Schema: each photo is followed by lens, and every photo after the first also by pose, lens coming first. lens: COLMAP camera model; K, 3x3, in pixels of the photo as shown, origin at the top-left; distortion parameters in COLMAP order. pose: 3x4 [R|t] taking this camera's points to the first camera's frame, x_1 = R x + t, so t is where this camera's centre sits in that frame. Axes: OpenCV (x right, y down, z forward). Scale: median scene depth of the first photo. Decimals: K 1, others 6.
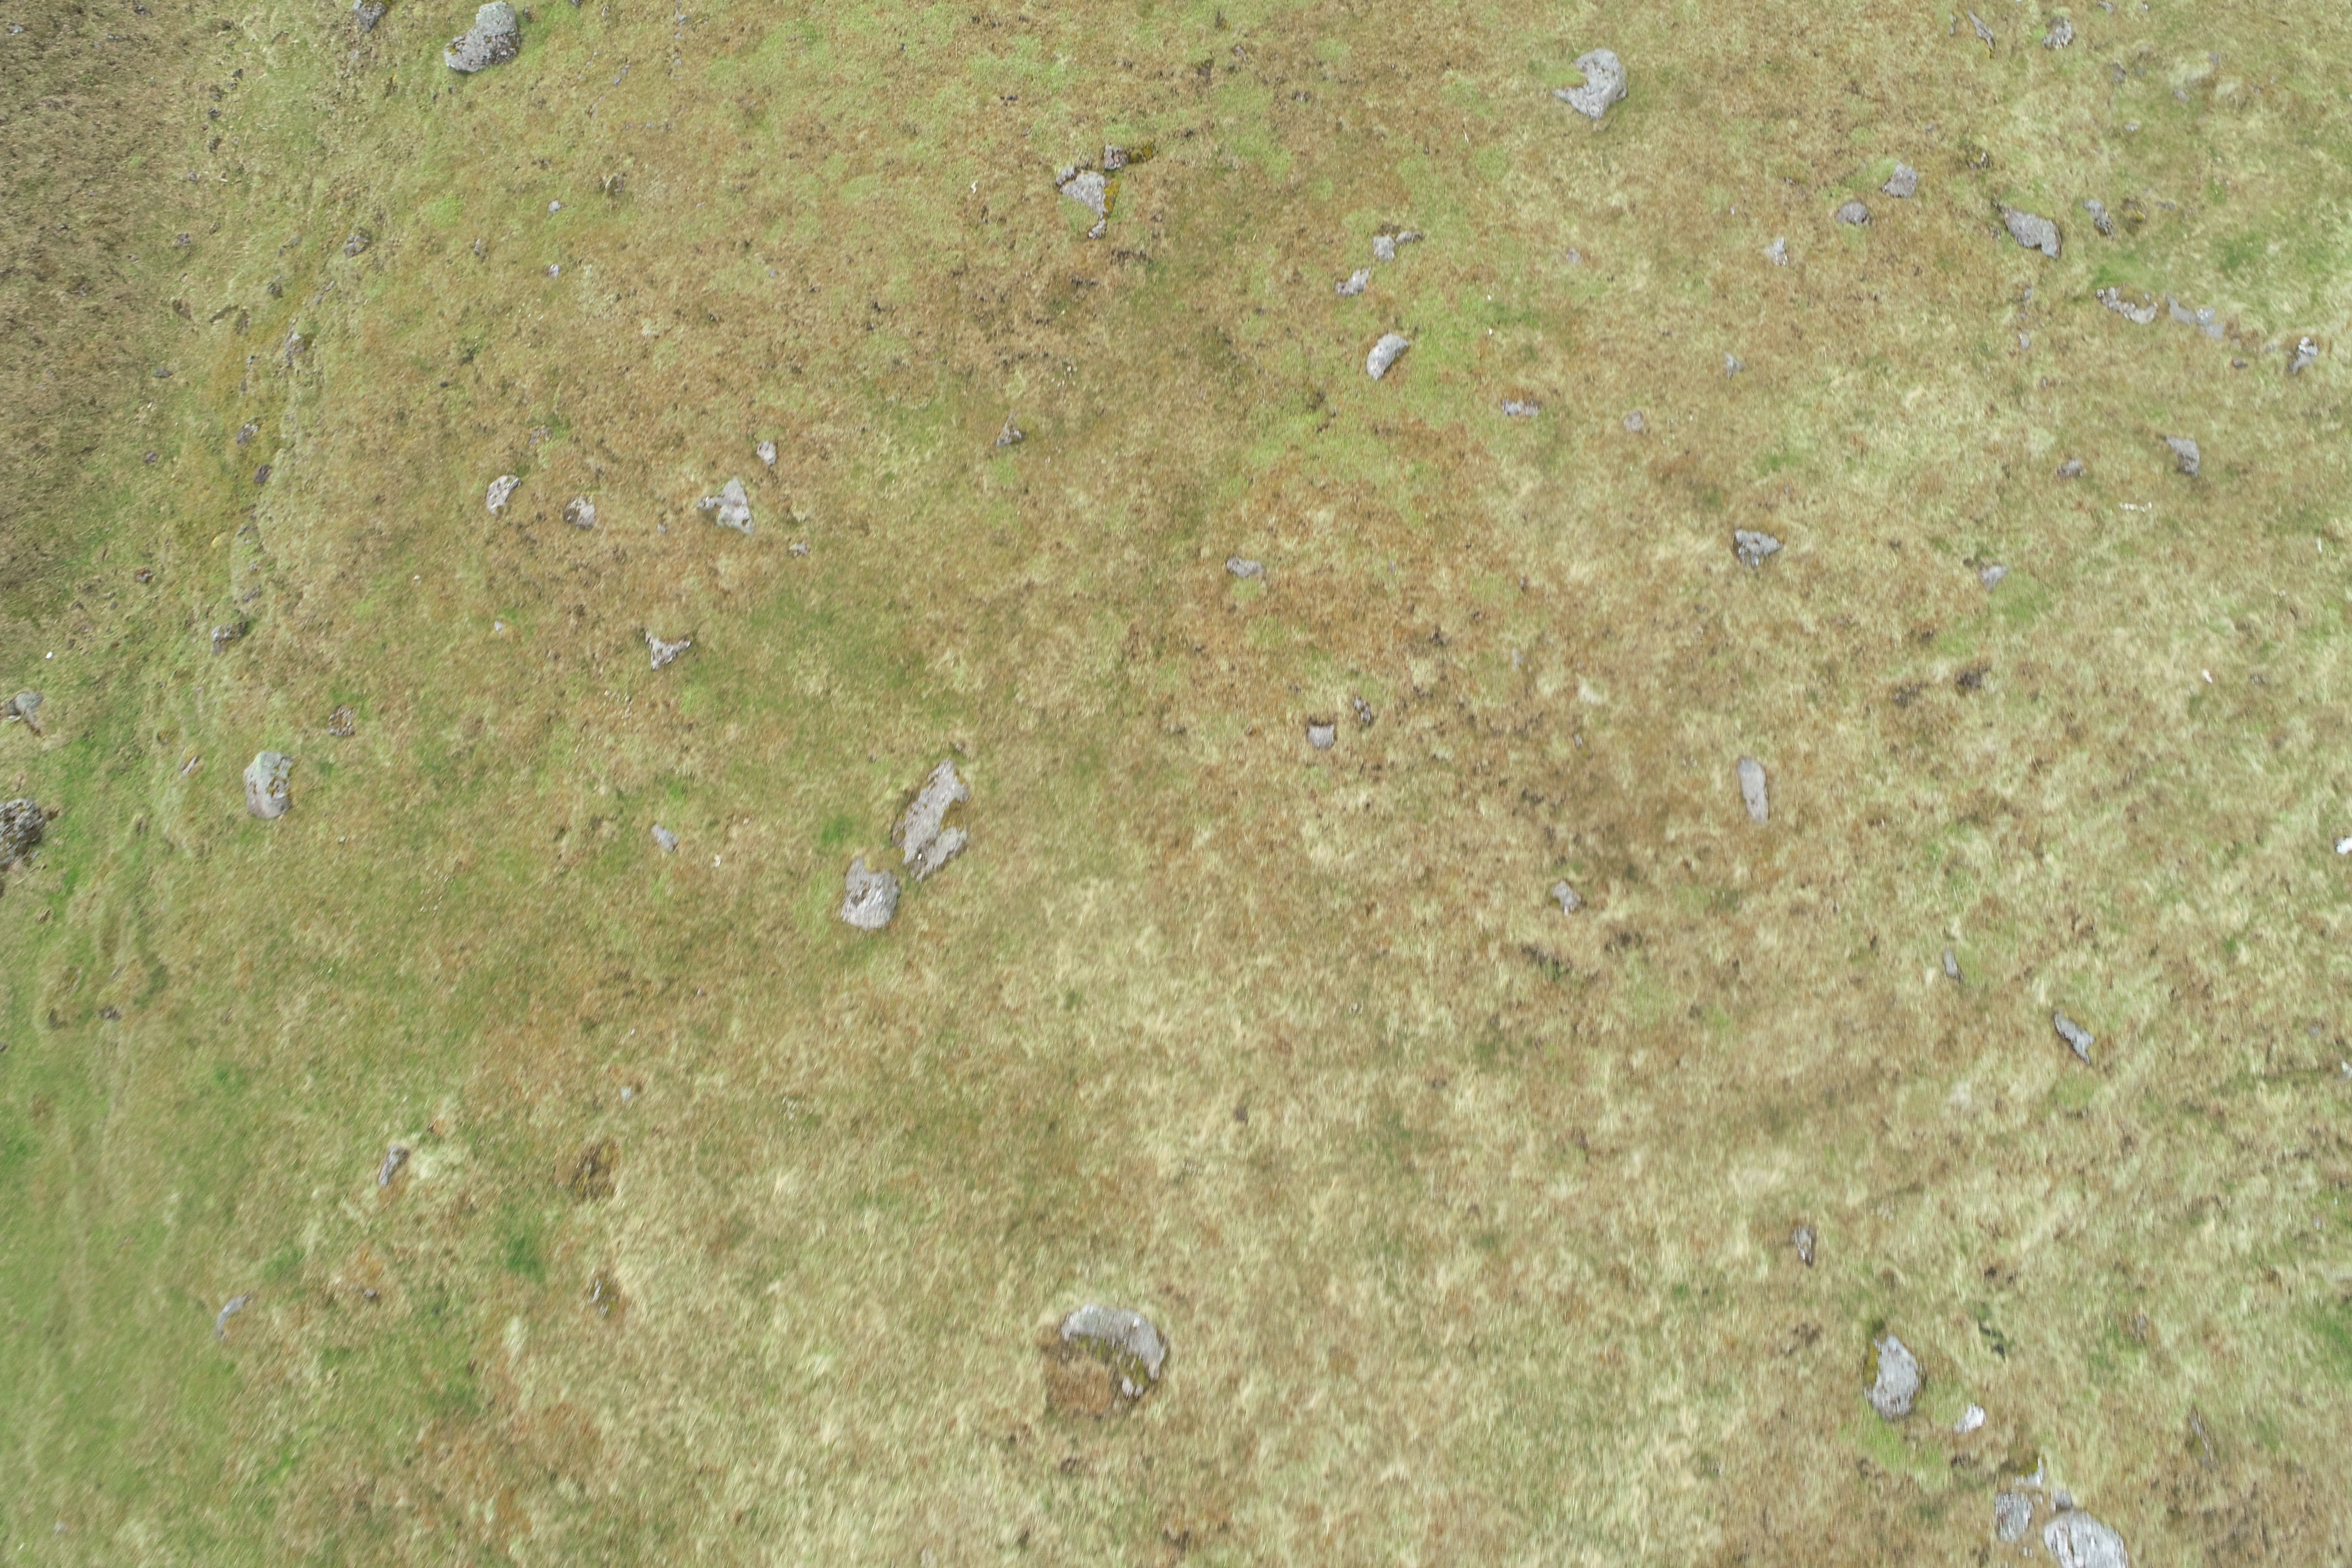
lens RADIAL K [[1576.1, 0, 1172.7], [0, 1576.1, 793.9], [0, 0, 1]] dist [0.001725, -0.000393]
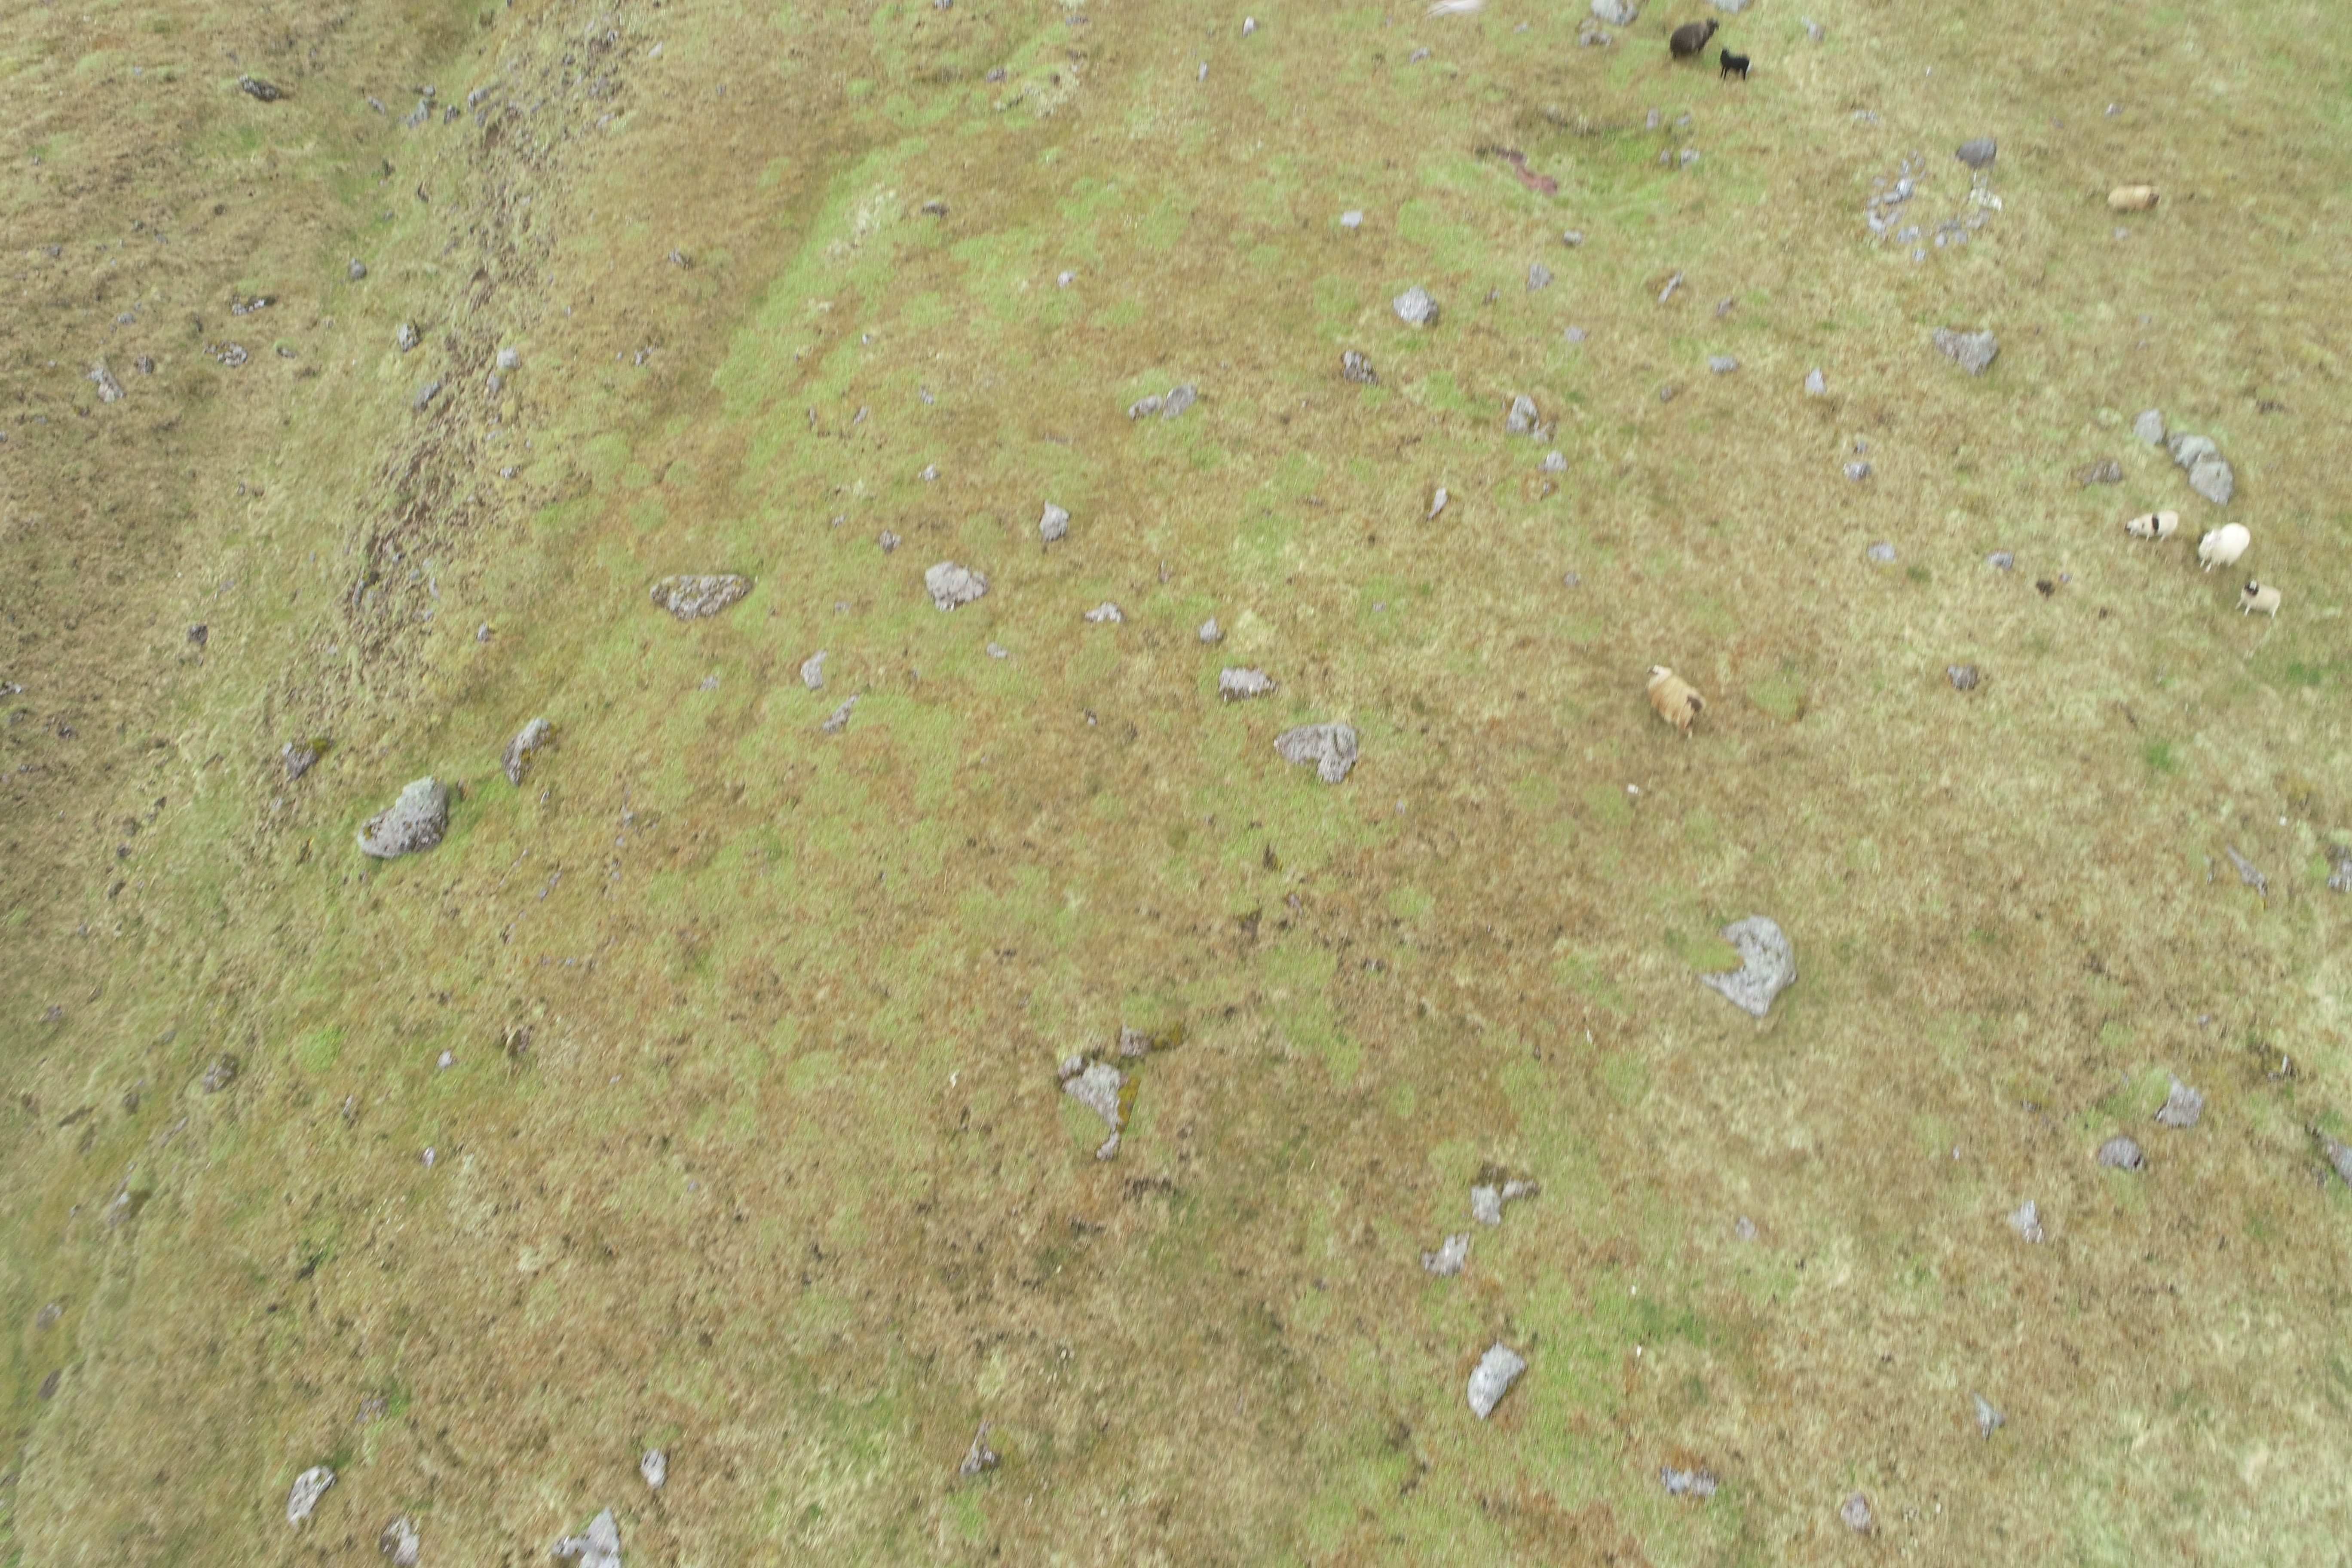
lens RADIAL K [[1576.1, 0, 1172.7], [0, 1576.1, 793.9], [0, 0, 1]] dist [0.001725, -0.000393]
pose [[0.998767, 0.005106, -0.049384, 0.021293], [-0.015697, 0.976152, -0.216520, -0.369782], [0.047101, 0.217028, 0.975028, 0.219968]]
